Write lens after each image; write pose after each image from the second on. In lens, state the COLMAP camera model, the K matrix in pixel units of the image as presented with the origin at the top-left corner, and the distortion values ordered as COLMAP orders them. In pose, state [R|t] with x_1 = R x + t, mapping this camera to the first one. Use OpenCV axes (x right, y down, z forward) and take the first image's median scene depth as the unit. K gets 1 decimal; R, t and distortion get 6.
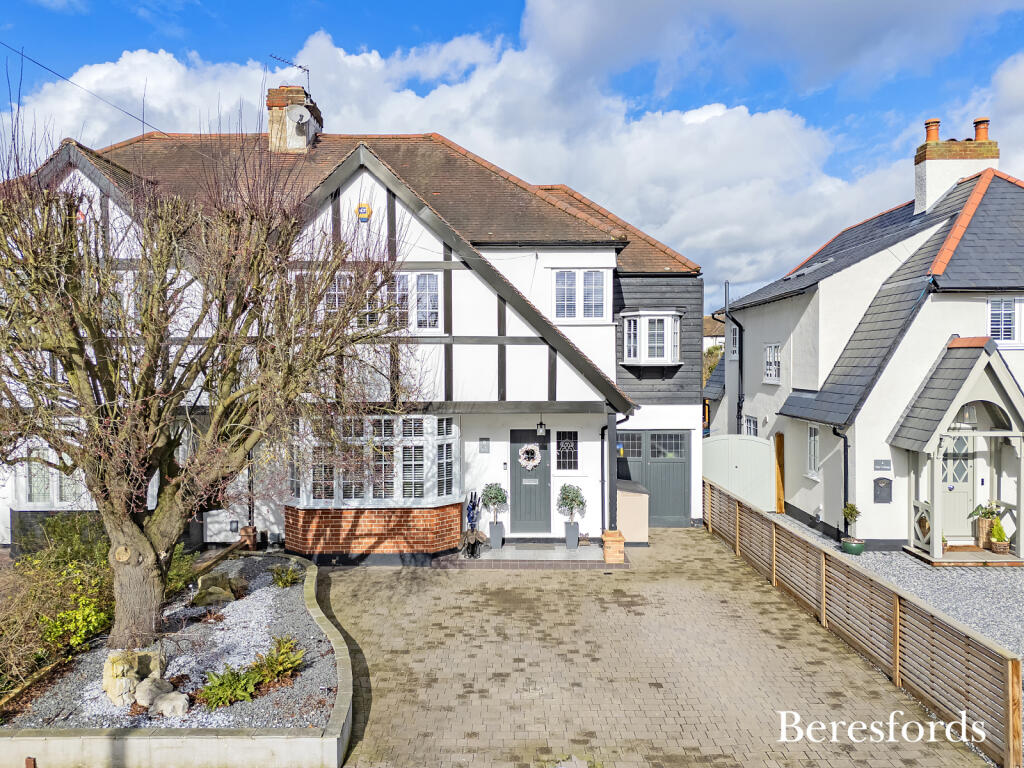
lens RADIAL K [[776.0, 0, 504.4], [0, 776.0, 395.0], [0, 0, 1]] dist [0.088643, -0.081009]
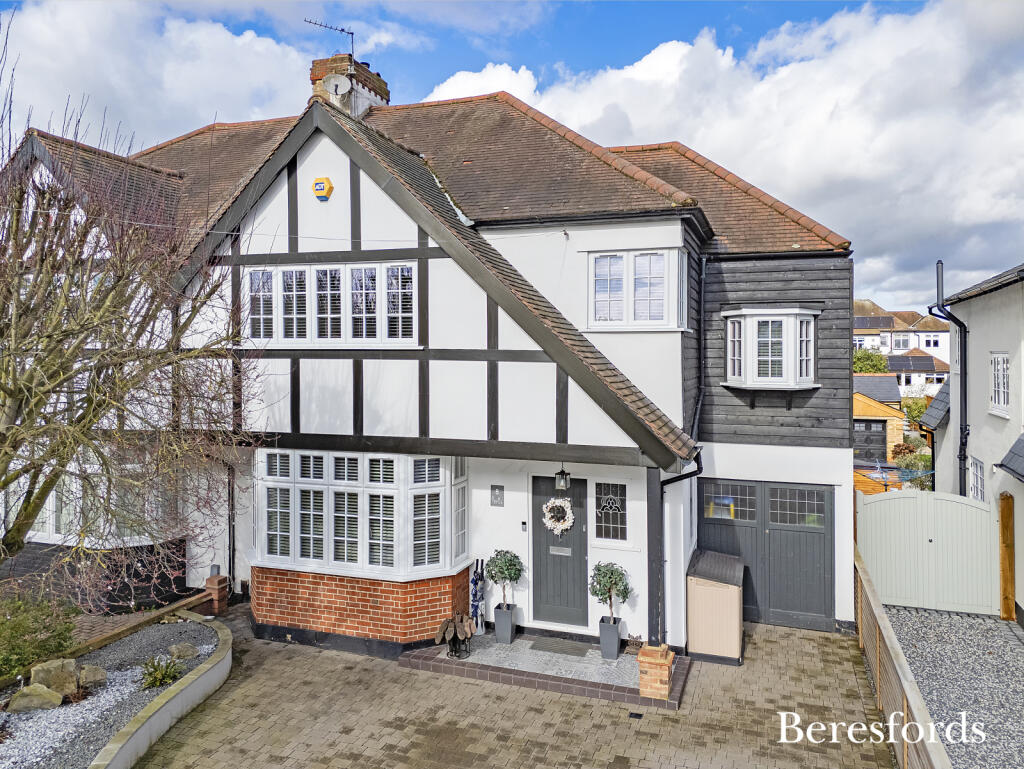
lens RADIAL K [[776.0, 0, 488.3], [0, 776.0, 367.5], [0, 0, 1]] dist [0.088643, -0.081009]
pose [[0.940249, 0.012240, -0.340268, 0.230558], [-0.021416, 0.999501, -0.023224, -0.041764], [0.339814, 0.029124, 0.940042, 0.324190]]
